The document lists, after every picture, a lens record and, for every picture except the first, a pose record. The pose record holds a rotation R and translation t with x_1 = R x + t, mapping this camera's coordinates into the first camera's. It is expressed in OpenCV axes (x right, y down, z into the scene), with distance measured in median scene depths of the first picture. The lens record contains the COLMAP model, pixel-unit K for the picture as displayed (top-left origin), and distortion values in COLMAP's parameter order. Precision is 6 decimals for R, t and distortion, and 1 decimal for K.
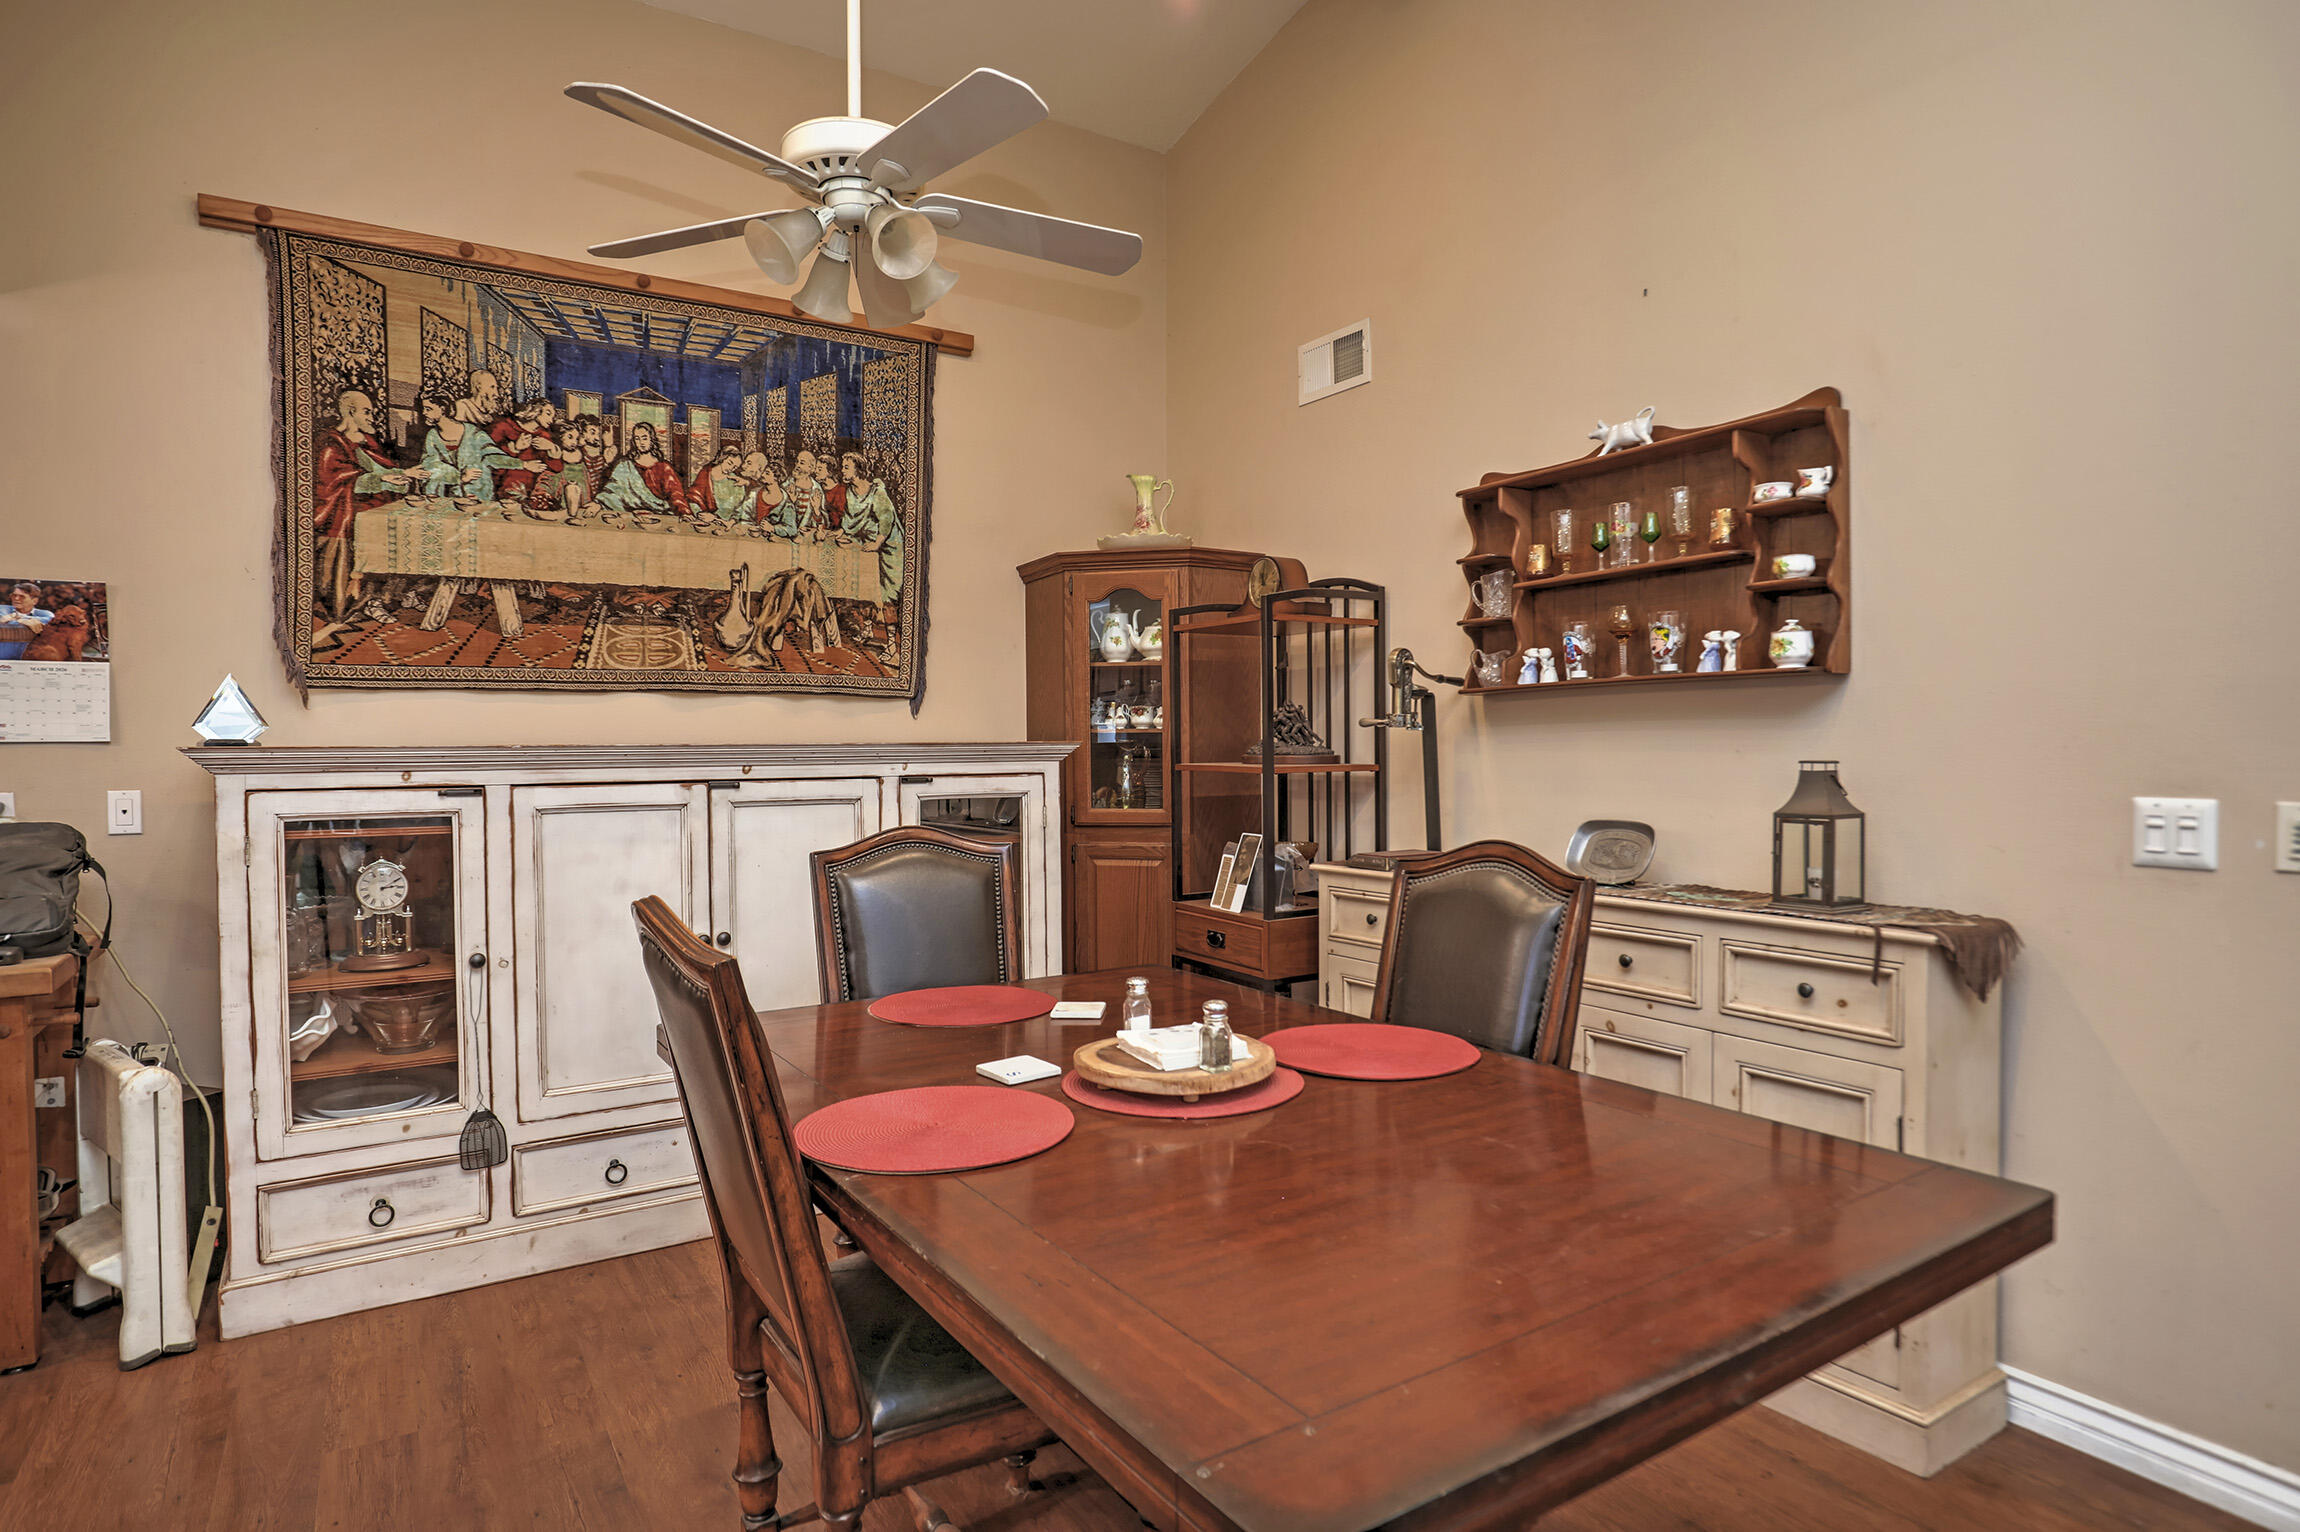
lens RADIAL K [[1266.3, 0, 1145.2], [0, 1266.3, 779.5], [0, 0, 1]] dist [-0.004216, -0.001413]
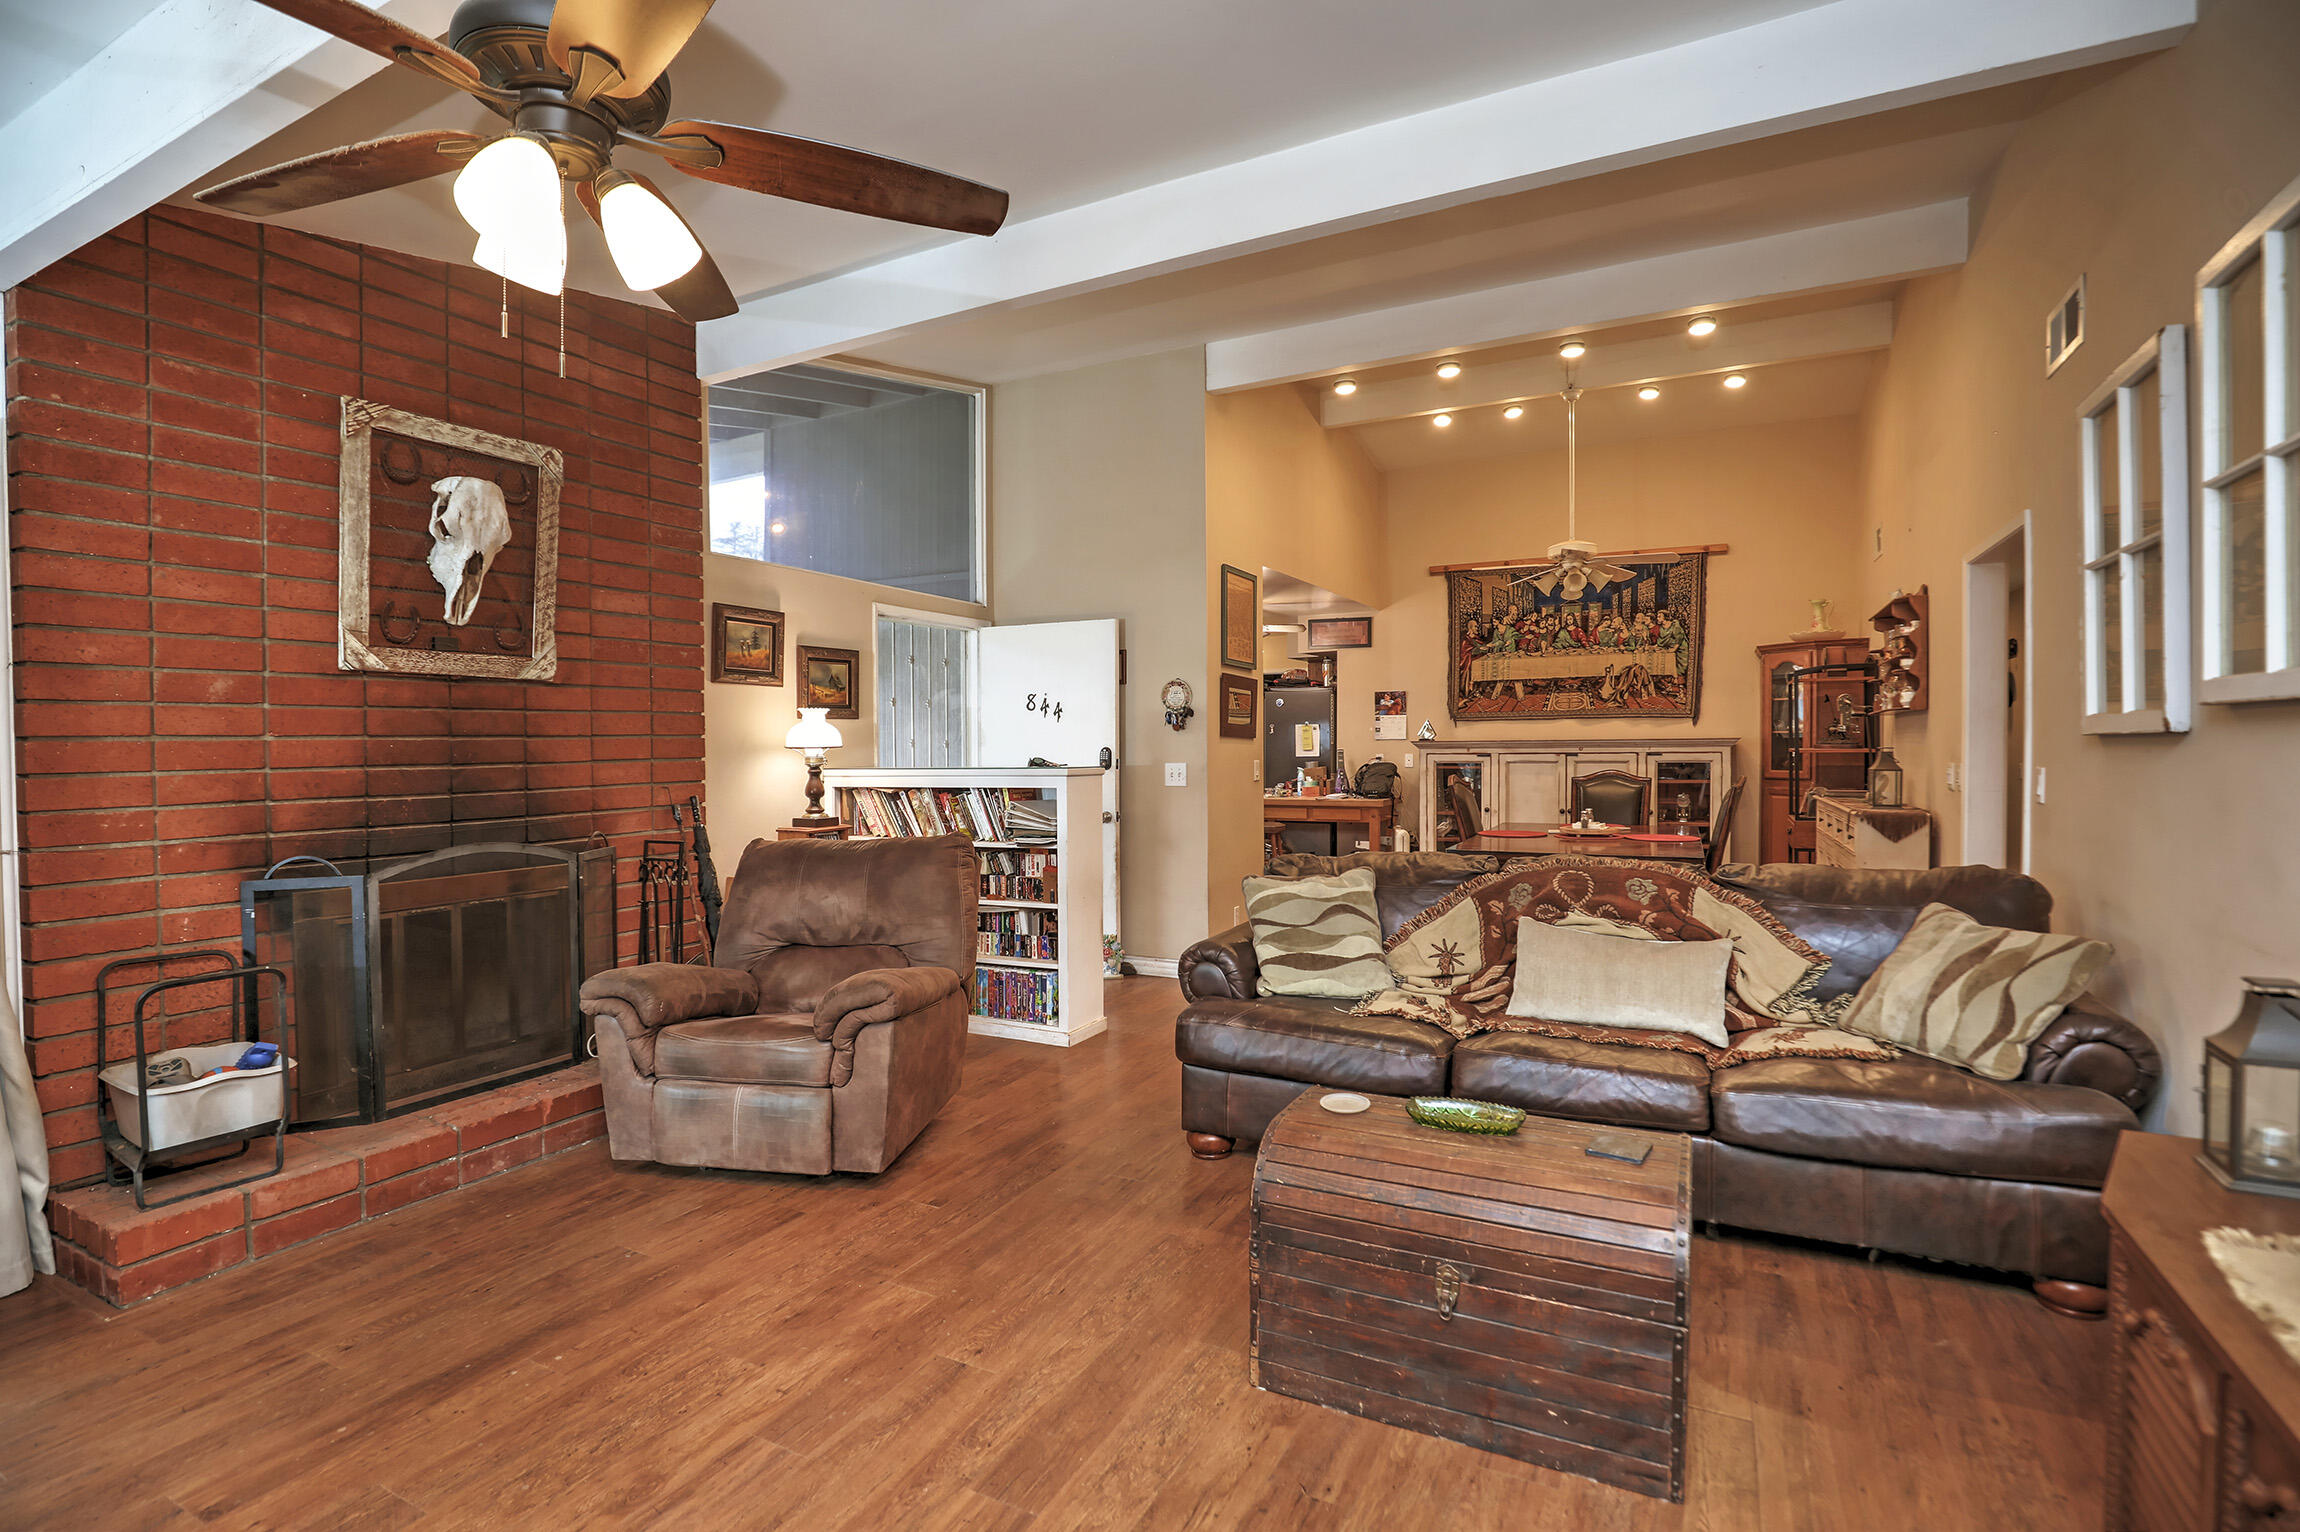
lens RADIAL K [[1056.4, 0, 1147.6], [0, 1056.4, 753.1], [0, 0, 1]] dist [-0.034904, 0.003852]
pose [[0.500698, 0.011044, -0.865552, 1.050681], [-0.017252, 0.999847, 0.002778, 0.009415], [0.865450, 0.013541, 0.500812, -0.825904]]
